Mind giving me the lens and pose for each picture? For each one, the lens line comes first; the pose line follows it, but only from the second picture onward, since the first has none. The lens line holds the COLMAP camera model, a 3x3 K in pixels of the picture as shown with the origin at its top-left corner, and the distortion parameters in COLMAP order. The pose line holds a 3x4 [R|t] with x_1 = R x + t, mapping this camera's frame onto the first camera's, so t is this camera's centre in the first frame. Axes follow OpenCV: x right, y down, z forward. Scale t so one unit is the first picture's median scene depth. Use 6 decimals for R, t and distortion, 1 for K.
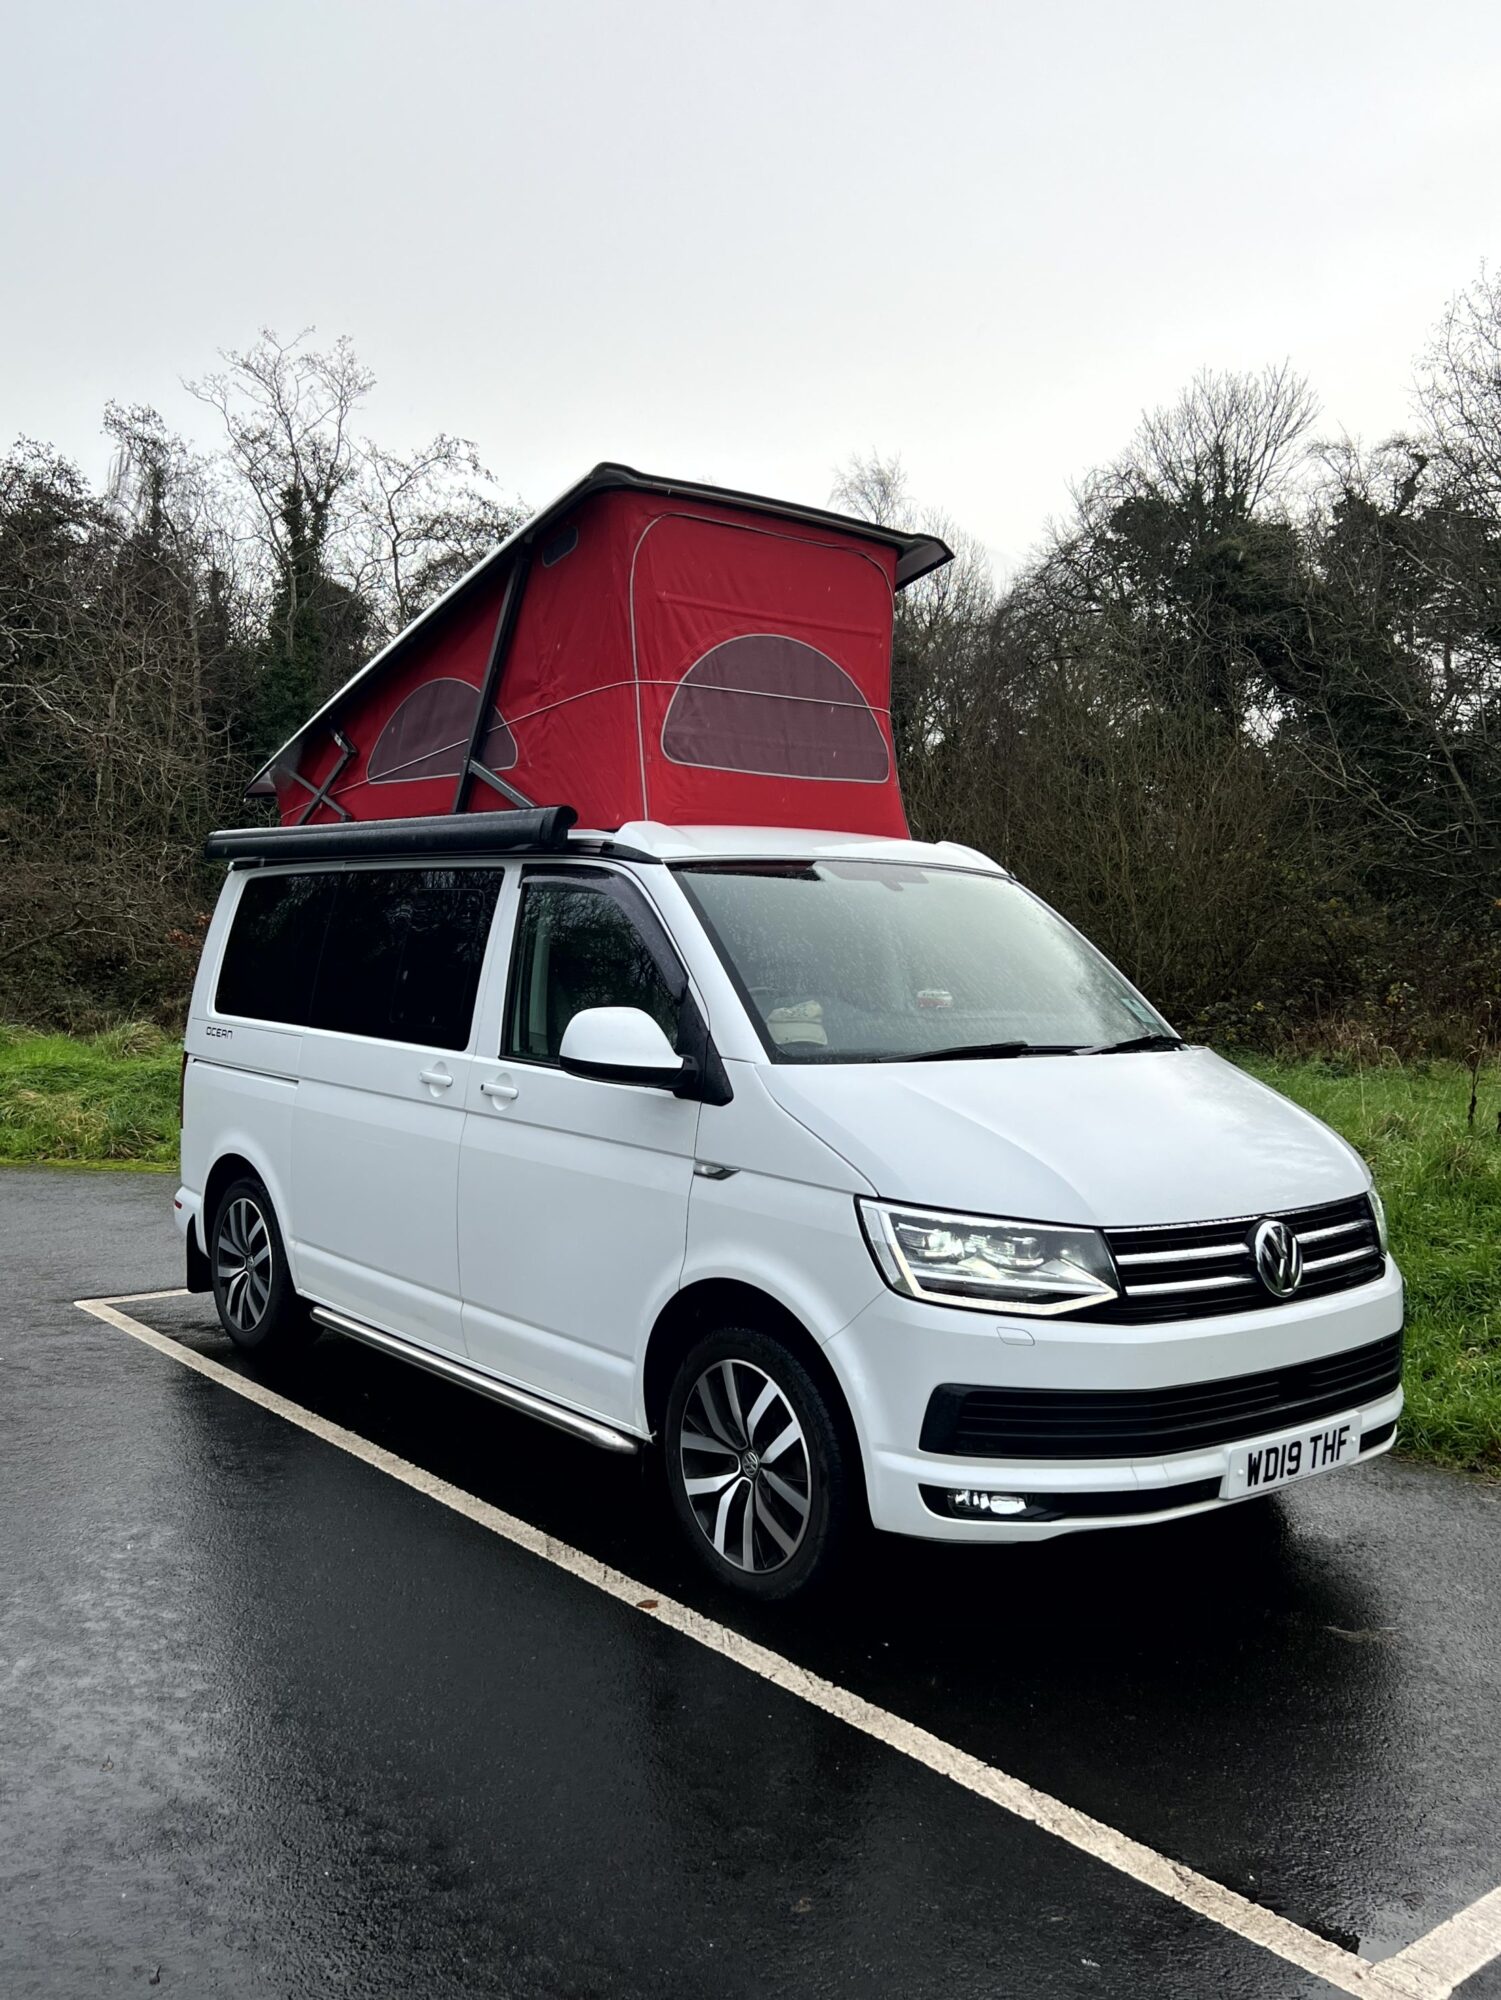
lens RADIAL K [[1703.9, 0, 750.5], [0, 1703.9, 1000.0], [0, 0, 1]] dist [0.048976, -0.075160]
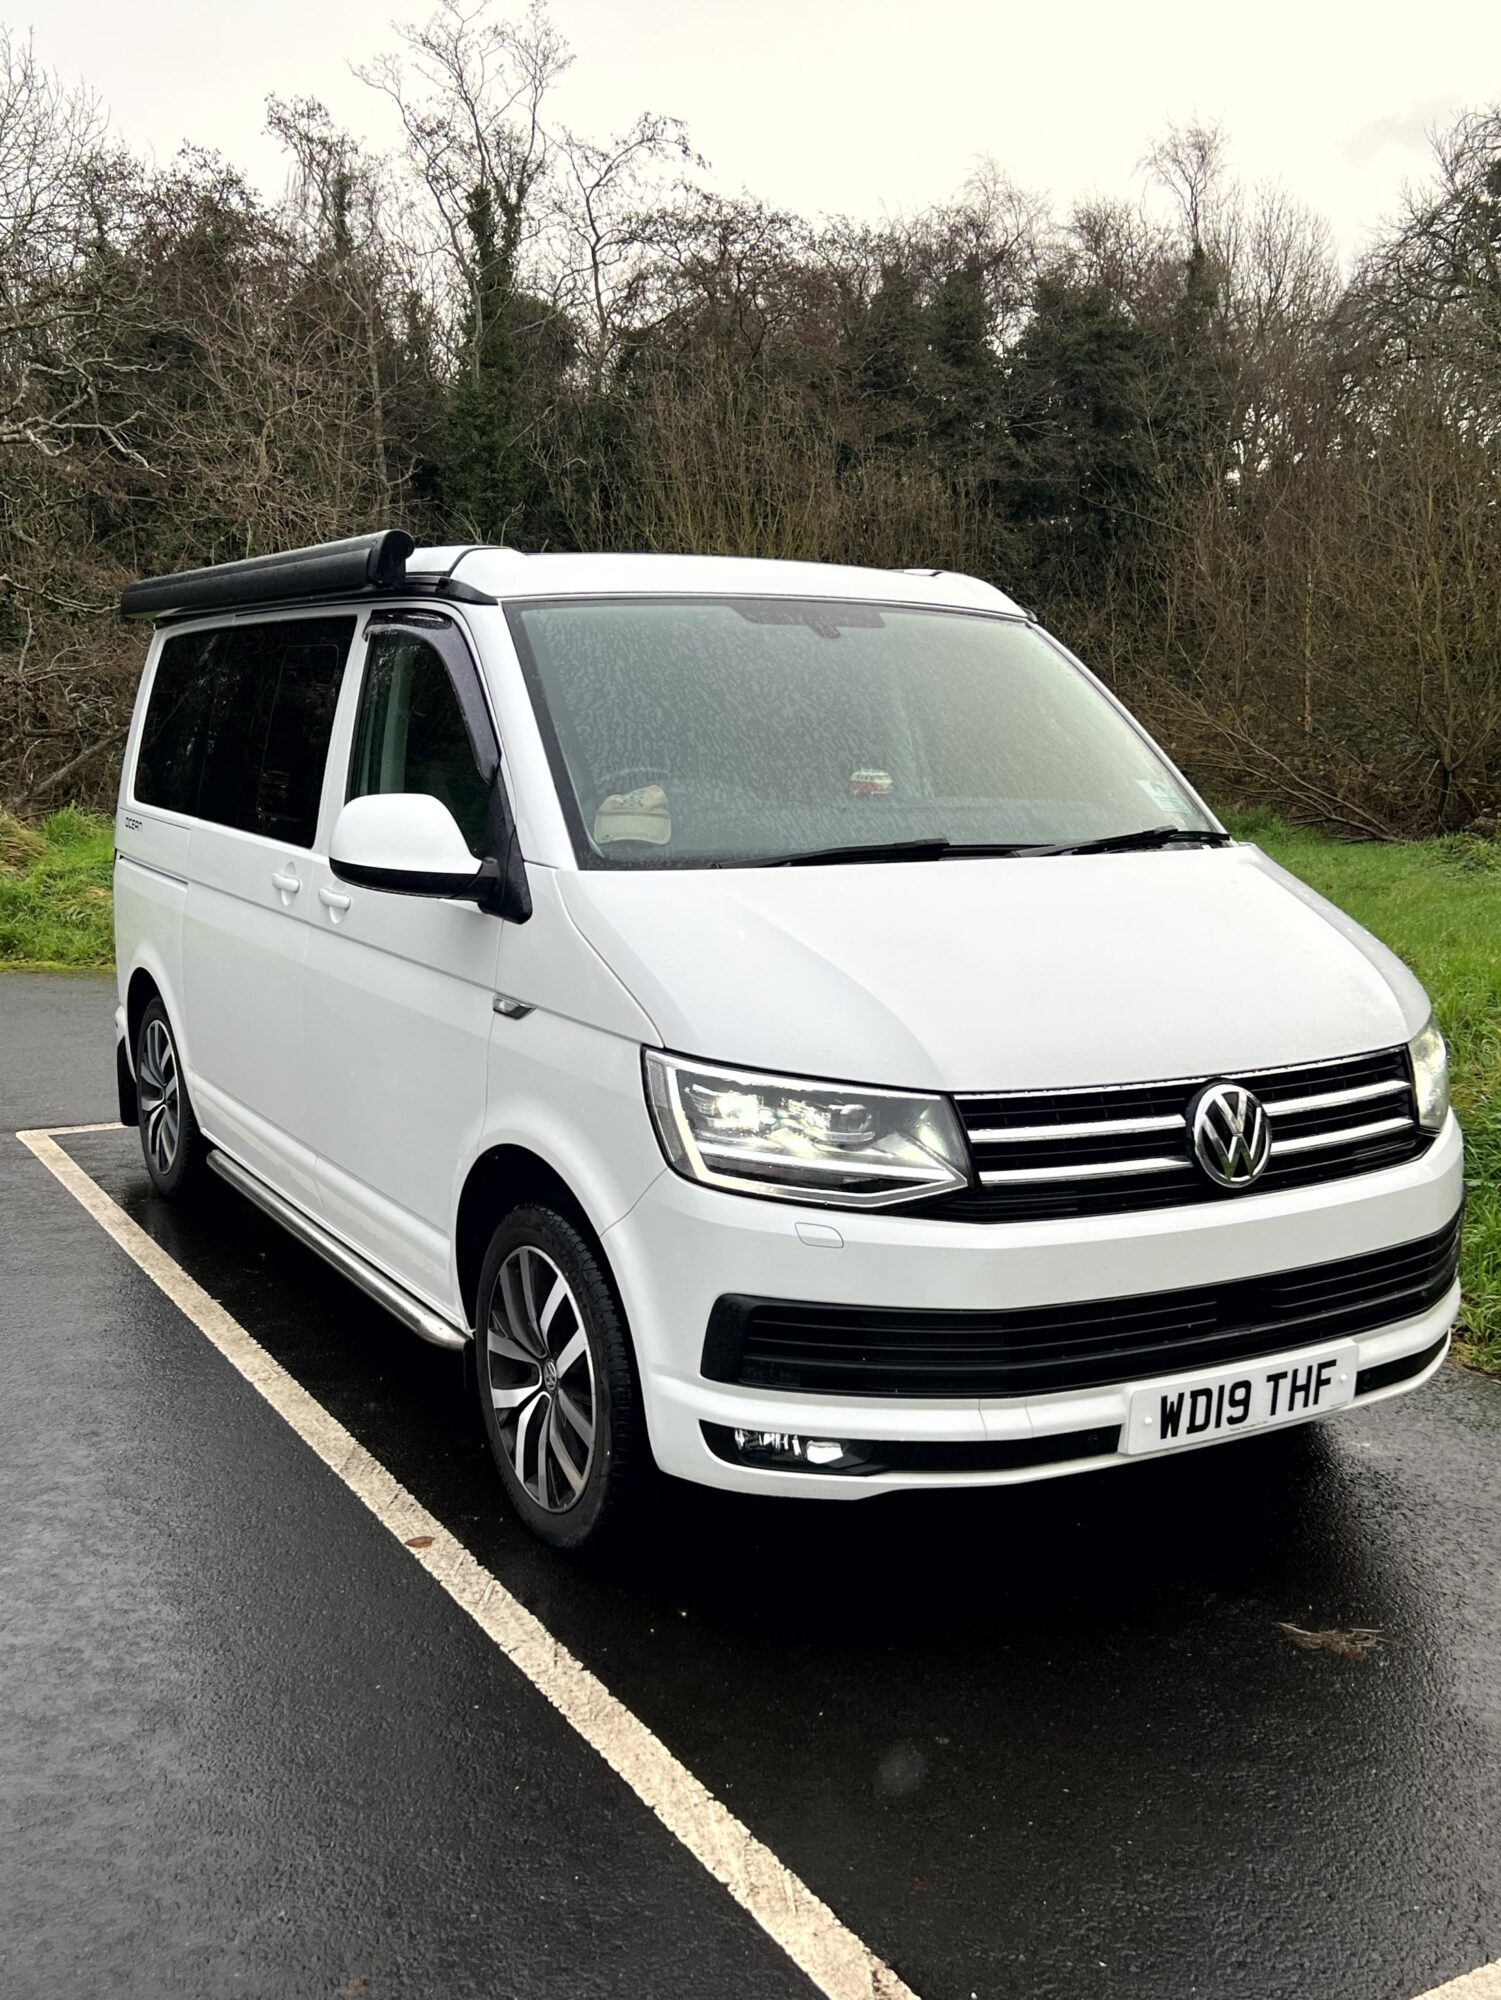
lens RADIAL K [[1919.6, 0, 750.5], [0, 1919.6, 1000.0], [0, 0, 1]] dist [0.071942, -0.119779]
pose [[0.988243, 0.012667, -0.152367, 0.206848], [0.004410, 0.993786, 0.111221, 0.000301], [0.152828, -0.110585, 0.982046, 0.147464]]
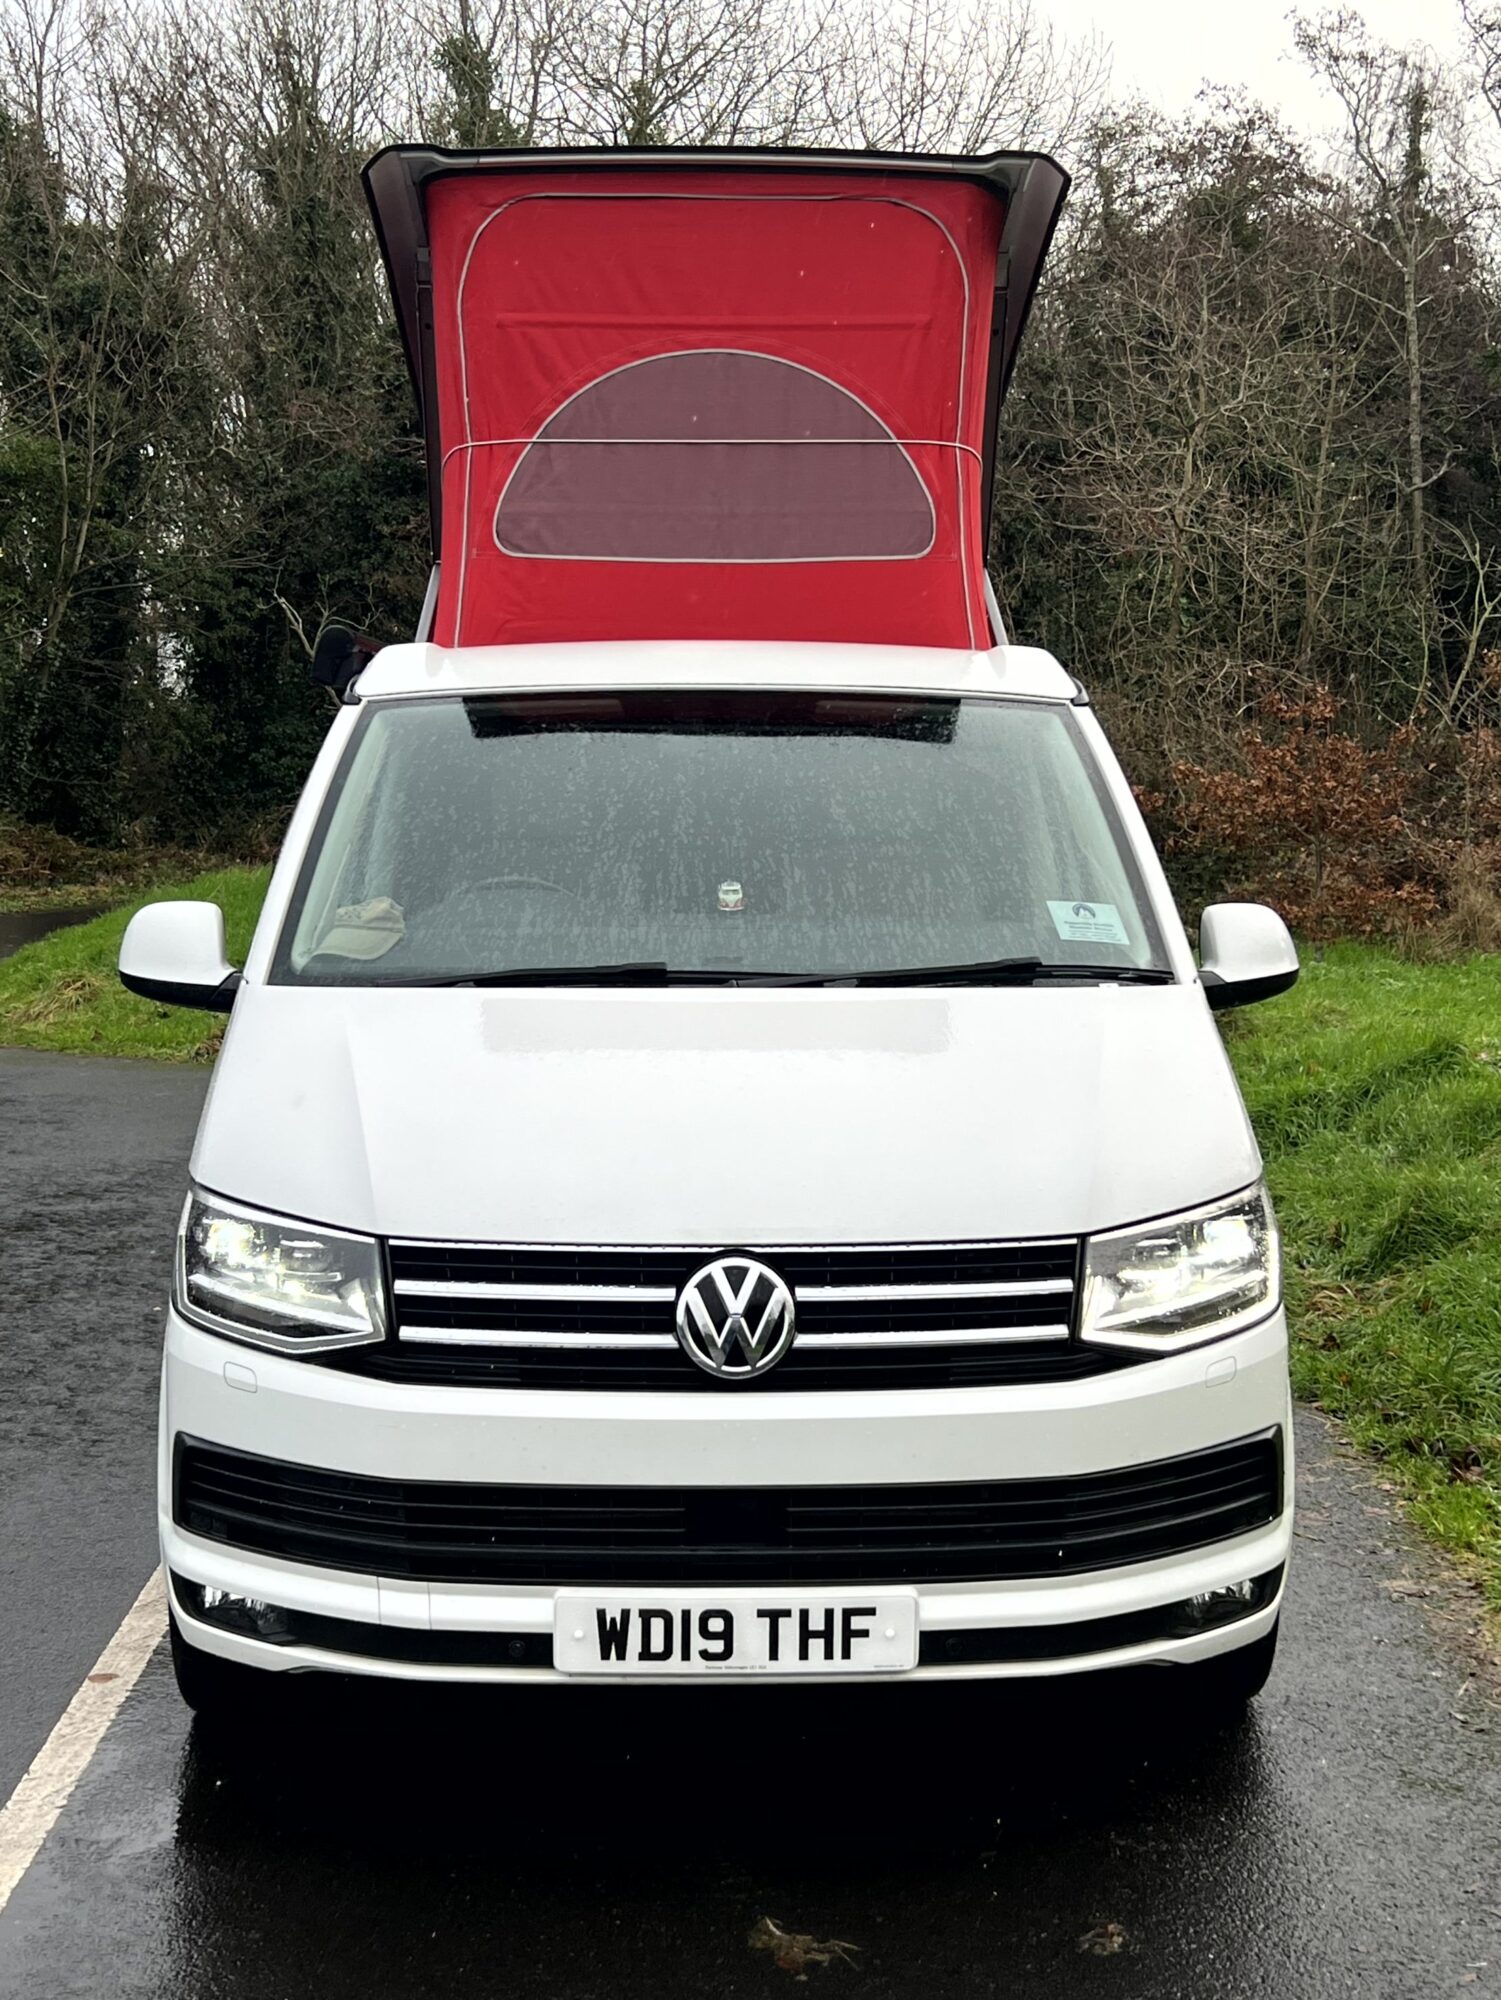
lens RADIAL K [[2591.7, 0, 750.5], [0, 2591.7, 1000.0], [0, 0, 1]] dist [0.026000, 0.006232]
pose [[0.798071, 0.035092, -0.601540, 0.788401], [-0.008372, 0.998852, 0.047162, -0.008429], [0.602505, -0.032603, 0.797449, 0.229493]]
